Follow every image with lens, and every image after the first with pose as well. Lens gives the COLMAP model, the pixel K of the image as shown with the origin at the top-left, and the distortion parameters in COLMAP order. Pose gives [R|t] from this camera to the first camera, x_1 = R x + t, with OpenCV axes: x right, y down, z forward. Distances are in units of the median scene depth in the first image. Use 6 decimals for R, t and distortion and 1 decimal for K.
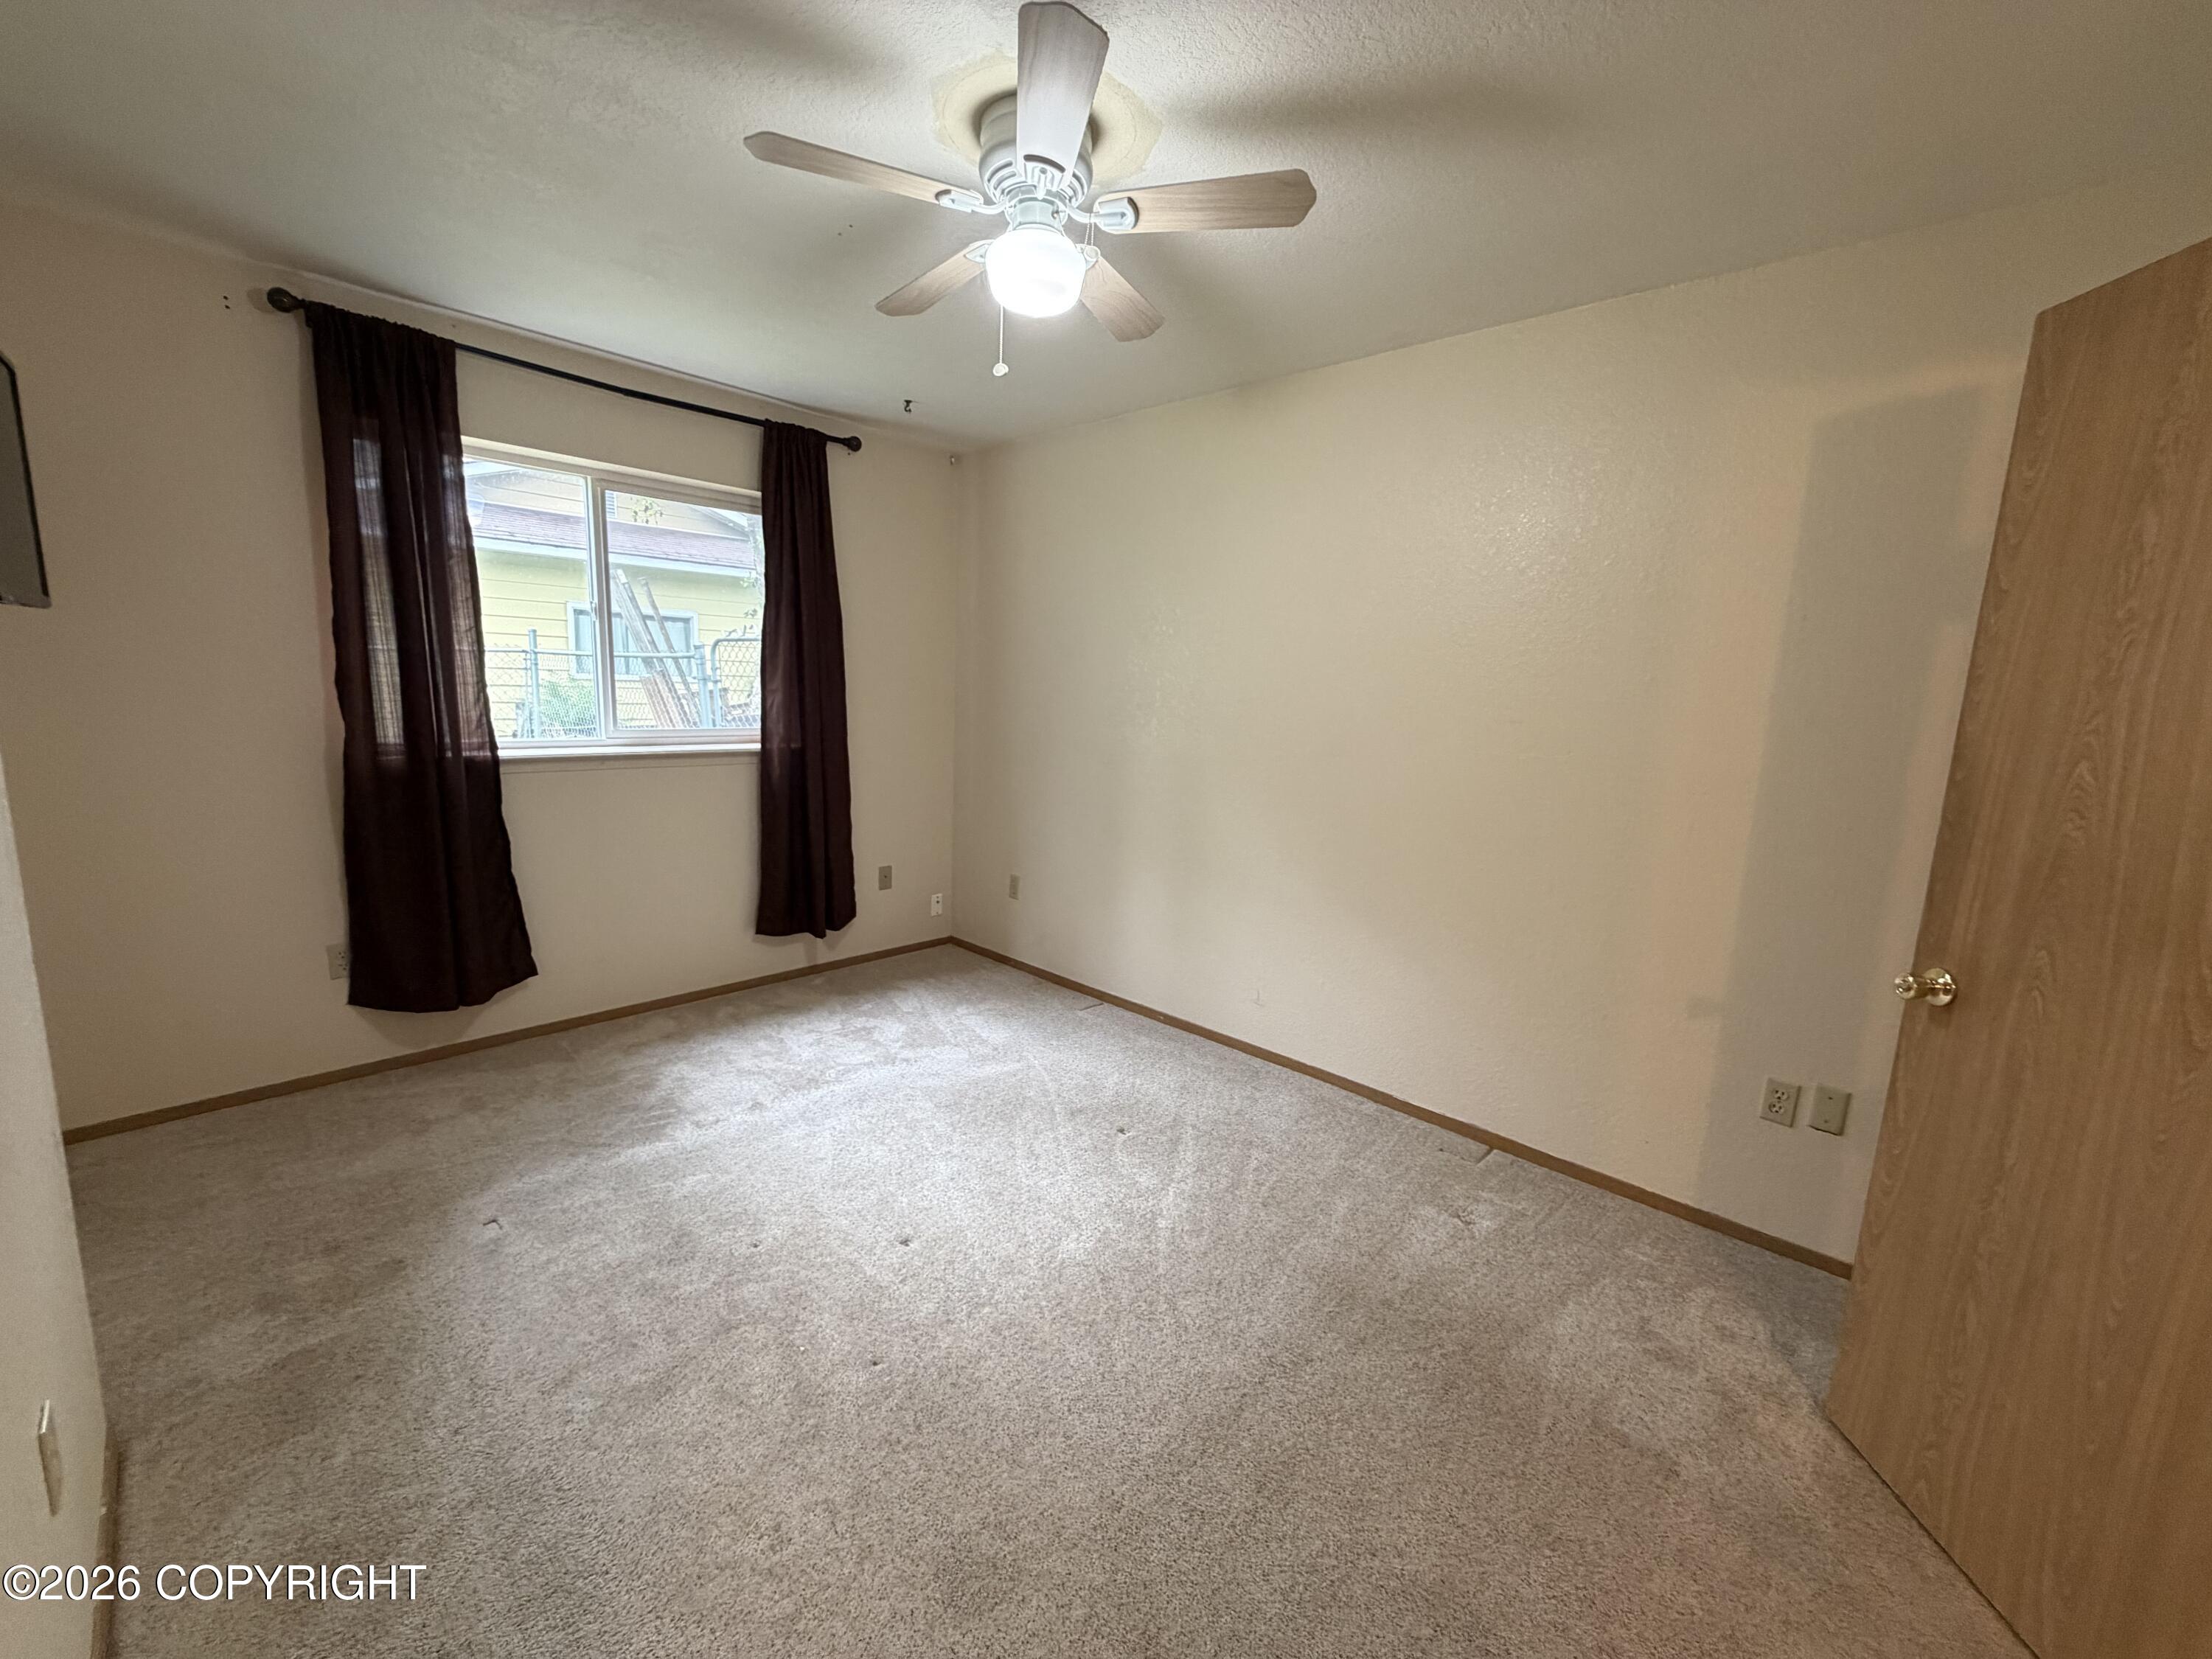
lens RADIAL K [[879.4, 0, 1103.2], [0, 879.4, 829.9], [0, 0, 1]] dist [0.000208, -0.000031]
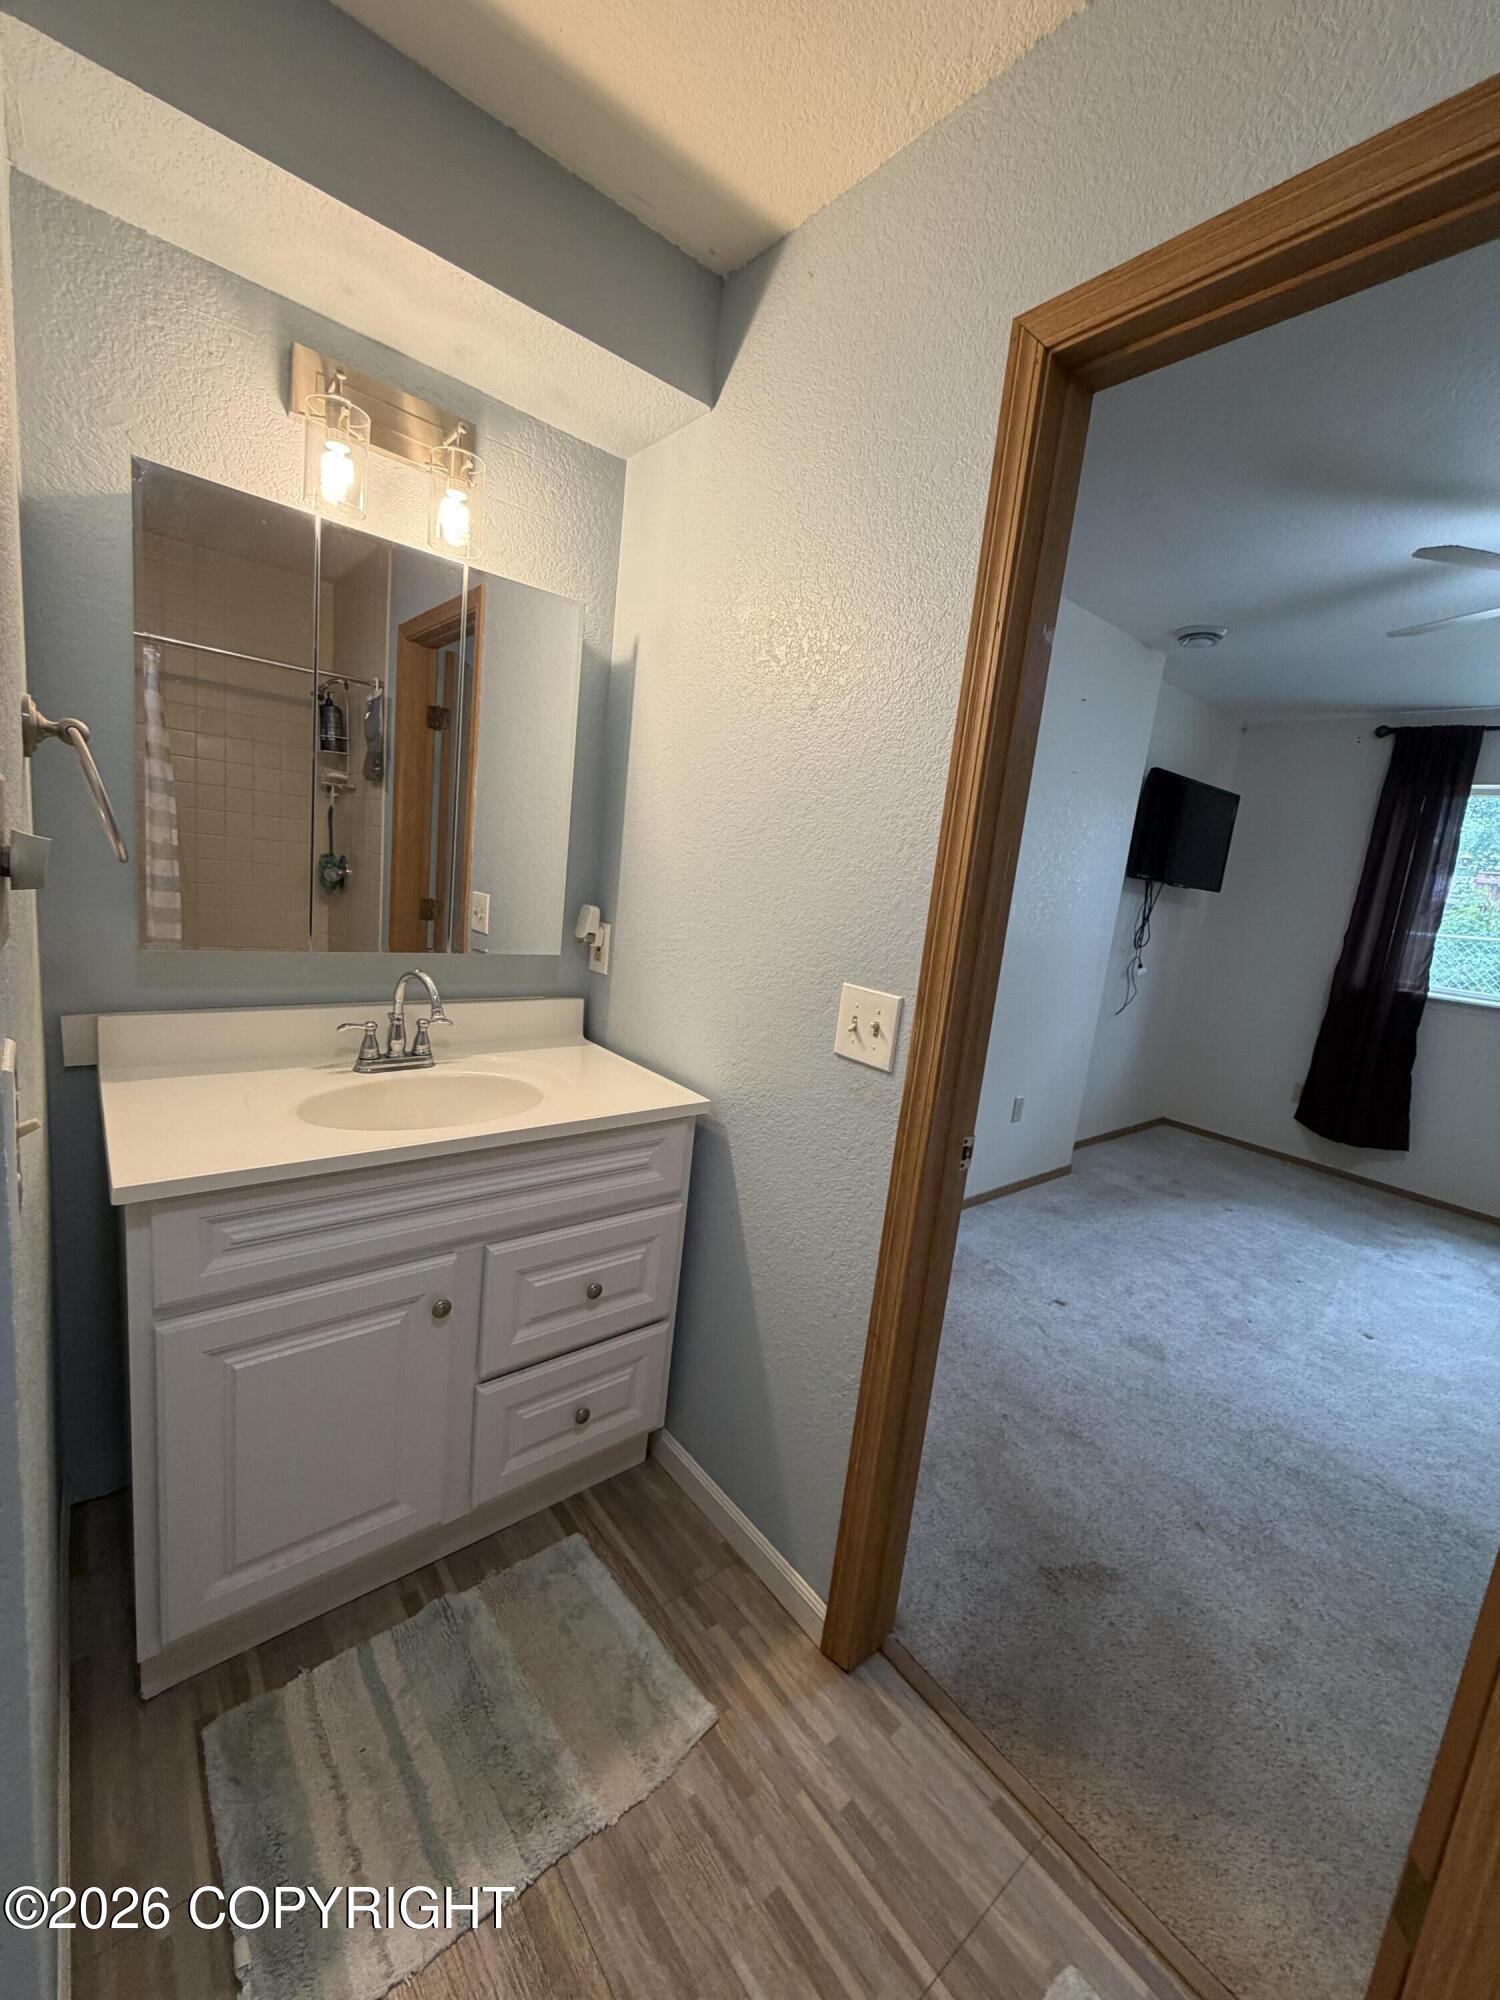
lens RADIAL K [[795.1, 0, 744.9], [0, 795.1, 990.4], [0, 0, 1]] dist [0.000208, -0.000031]
pose [[-0.113092, 0.109425, -0.987541, 0.797284], [-0.271177, 0.952783, 0.136629, 0.038589], [0.955863, 0.283250, -0.078078, 0.014318]]
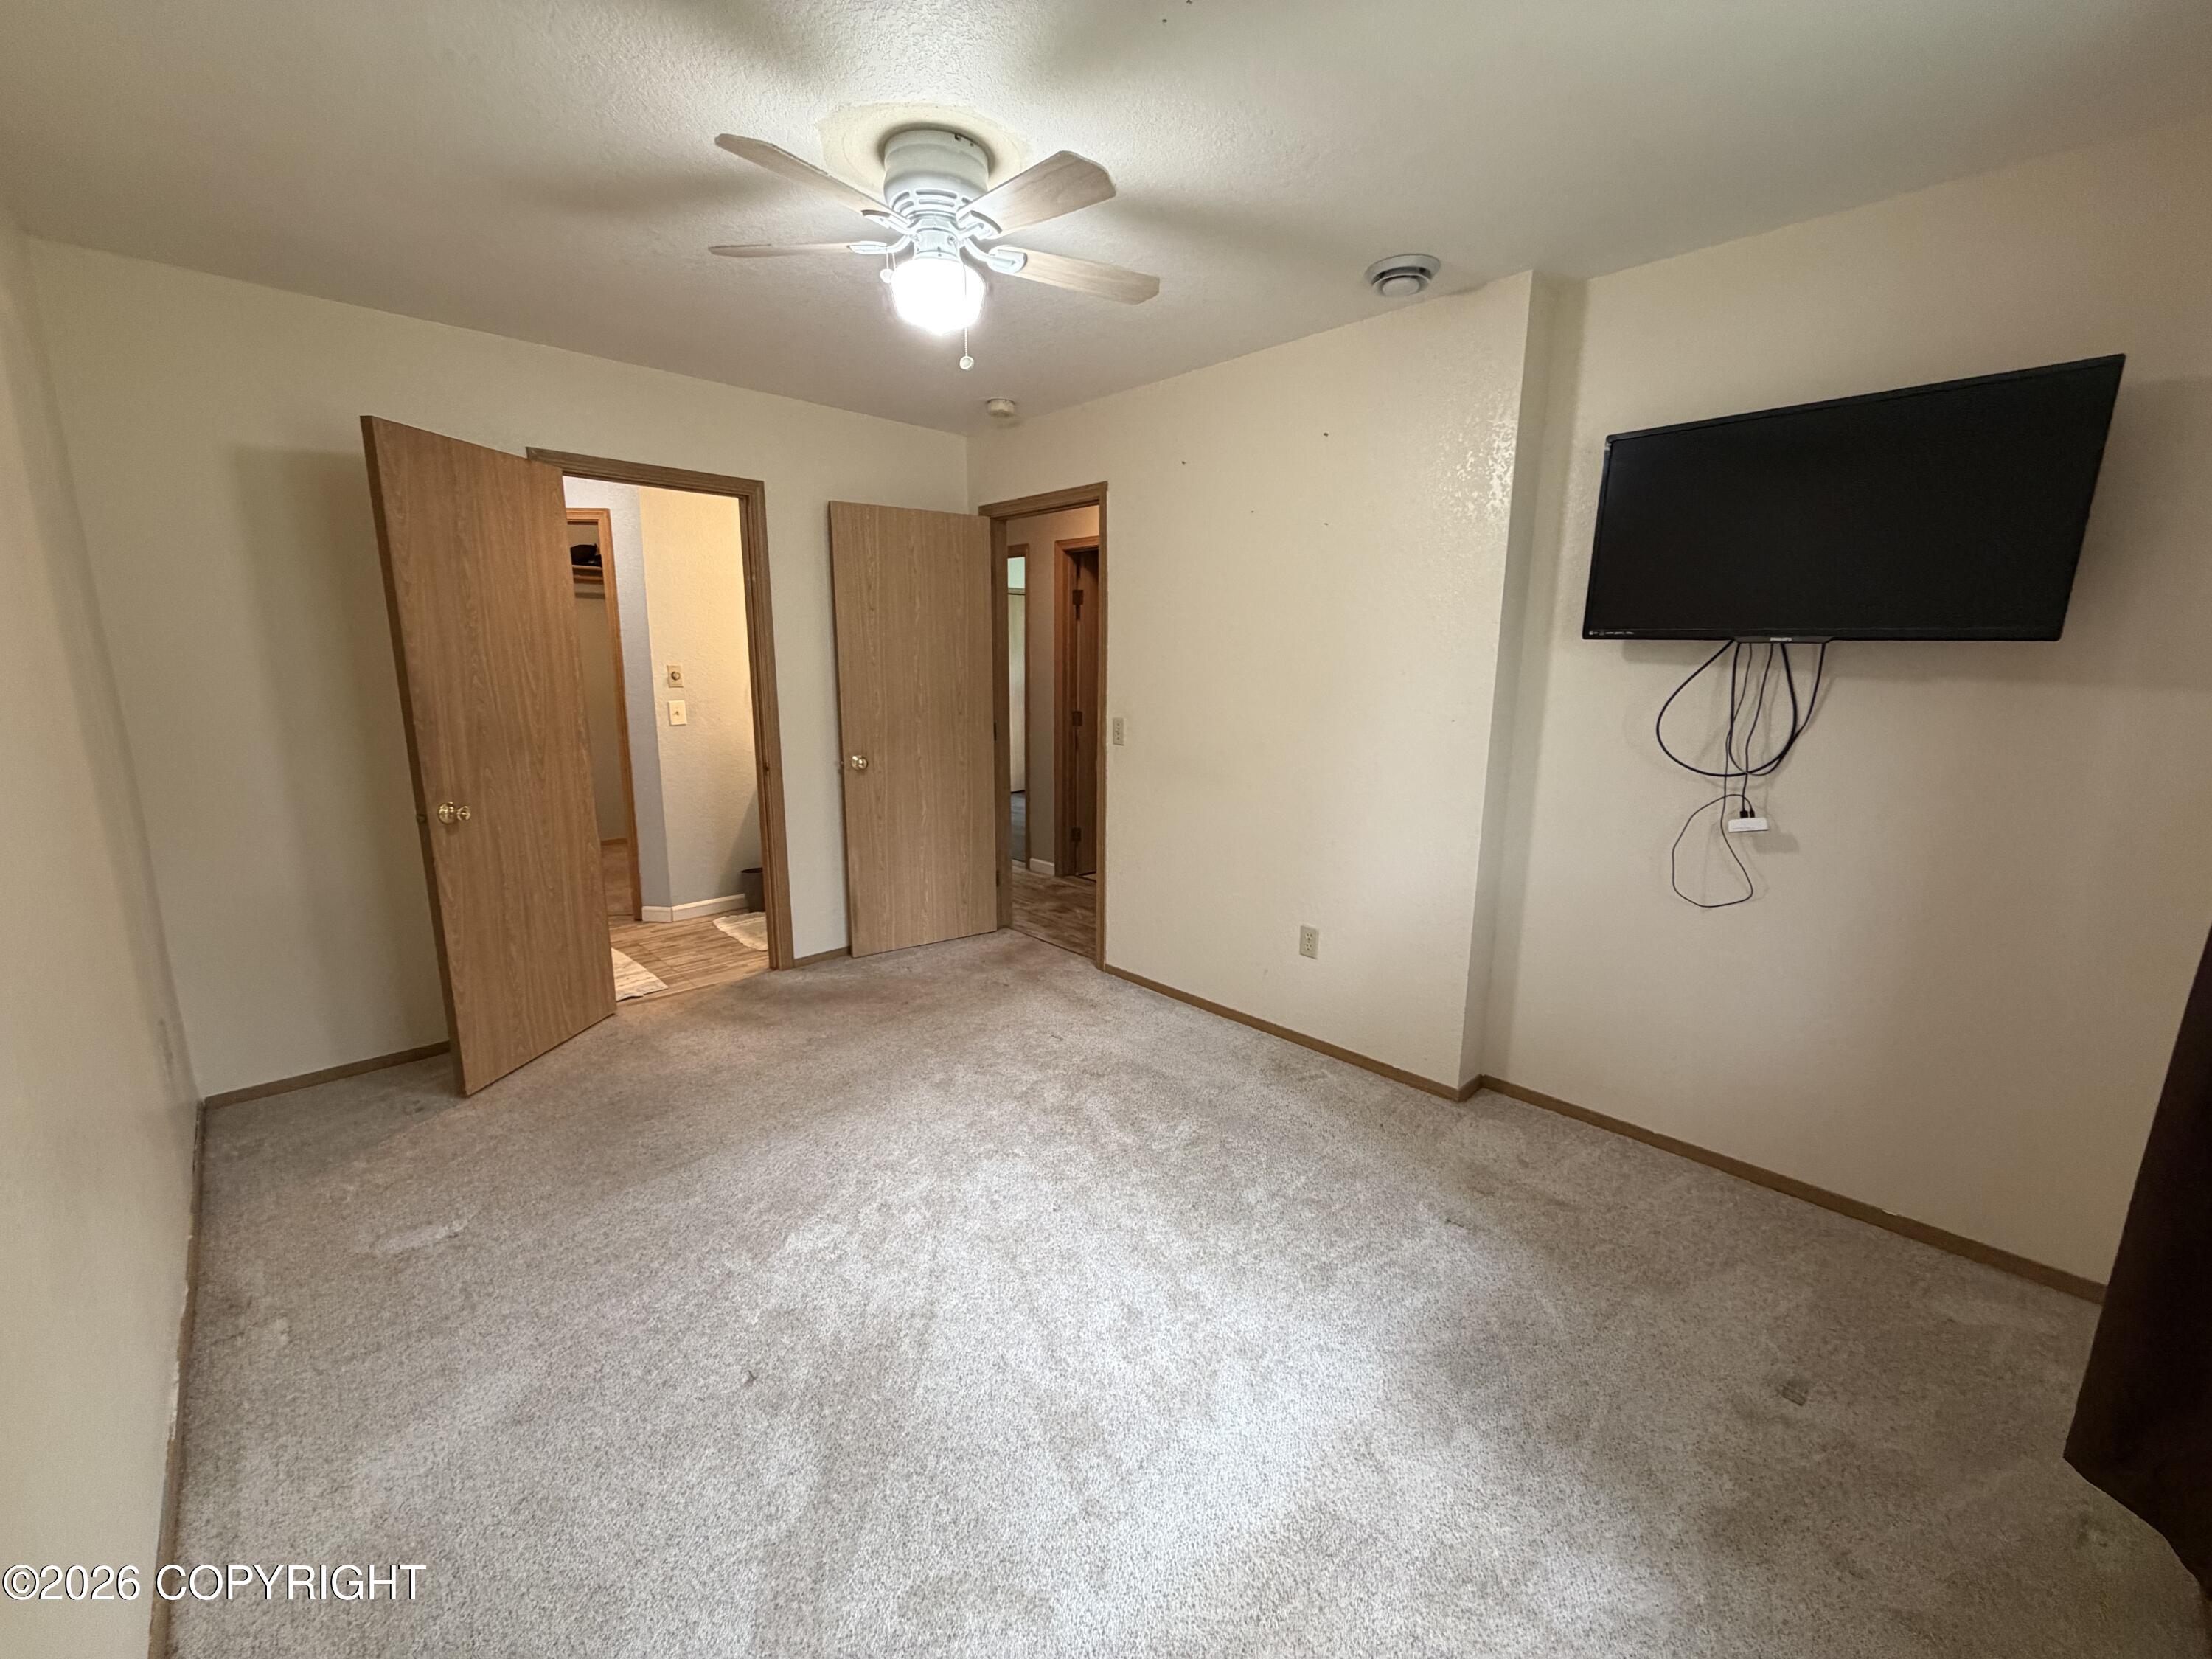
lens RADIAL K [[879.4, 0, 1102.6], [0, 879.4, 835.0], [0, 0, 1]] dist [0.000208, -0.000031]
pose [[-0.997988, -0.058368, 0.024765, -0.211254], [-0.045525, 0.931500, 0.360881, -0.252656], [-0.044133, 0.359028, -0.932283, 1.389727]]
